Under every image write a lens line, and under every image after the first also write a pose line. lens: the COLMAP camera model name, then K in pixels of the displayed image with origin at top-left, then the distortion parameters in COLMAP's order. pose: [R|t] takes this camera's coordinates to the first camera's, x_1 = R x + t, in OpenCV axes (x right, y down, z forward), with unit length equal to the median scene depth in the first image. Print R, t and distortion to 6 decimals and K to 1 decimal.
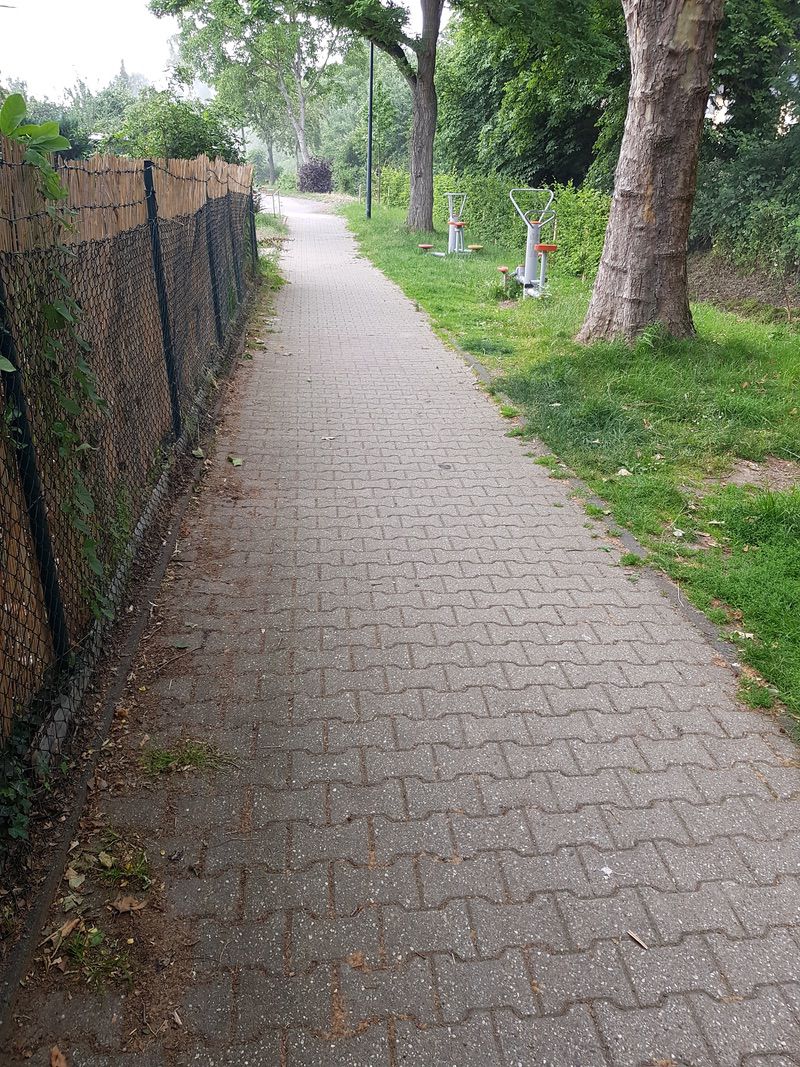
lens RADIAL K [[816.2, 0, 425.5], [0, 816.2, 530.7], [0, 0, 1]] dist [0.046883, -0.080138]
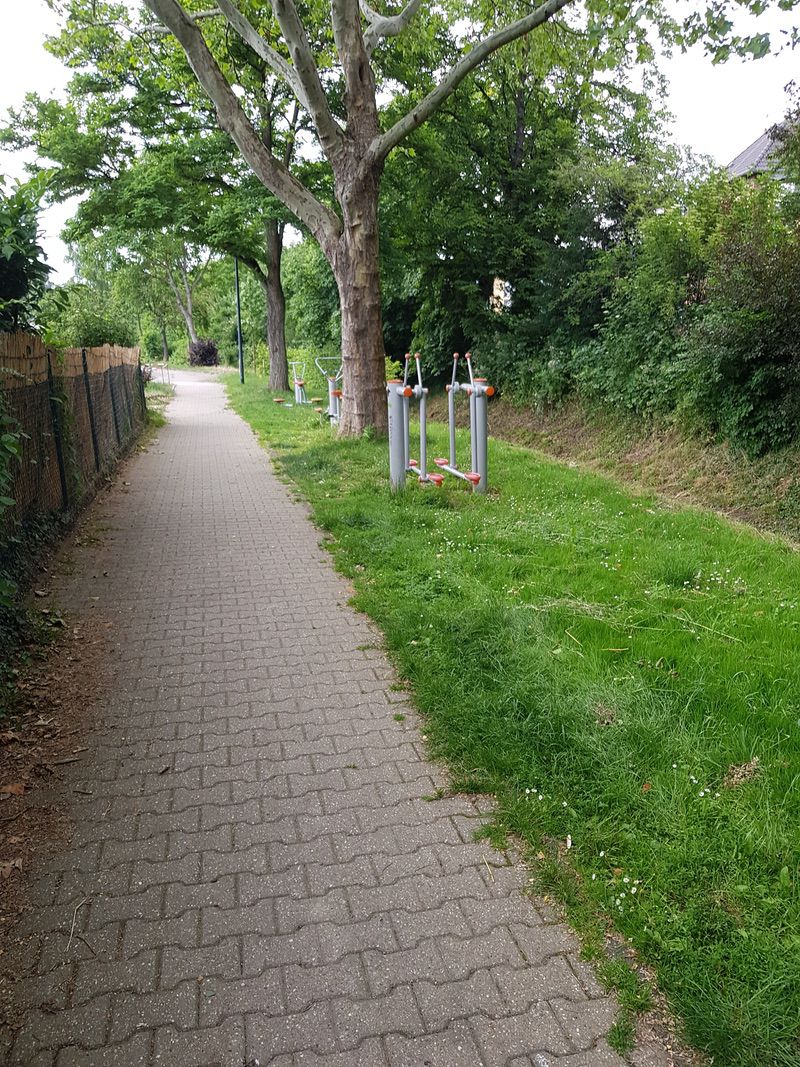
lens RADIAL K [[752.1, 0, 415.2], [0, 752.1, 537.6], [0, 0, 1]] dist [0.165777, -0.355965]
pose [[0.990411, -0.062006, 0.123454, 0.085952], [0.081367, 0.983992, -0.158551, 0.146884], [-0.111646, 0.167076, 0.979602, -0.338067]]
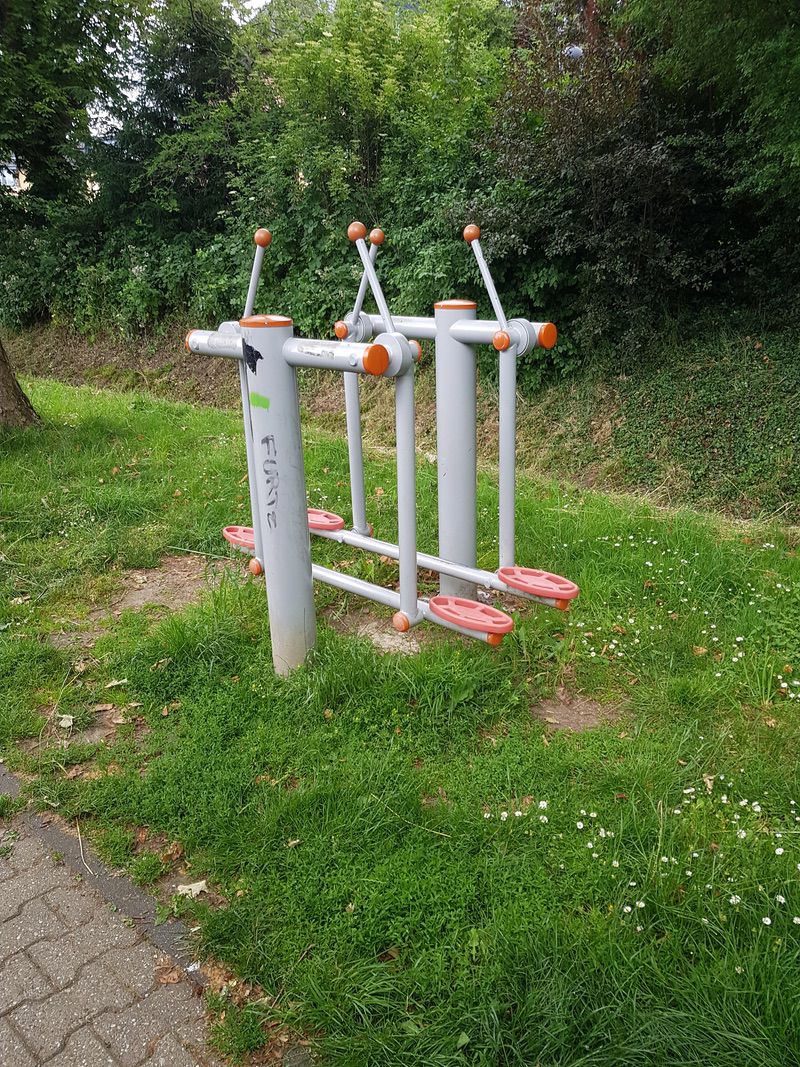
lens RADIAL K [[816.2, 0, 425.5], [0, 816.2, 530.7], [0, 0, 1]] dist [0.046883, -0.080138]
pose [[0.745585, -0.250843, 0.617398, 0.057101], [0.296146, 0.954664, 0.030238, -0.031016], [-0.596992, 0.160295, 0.786070, 0.098597]]
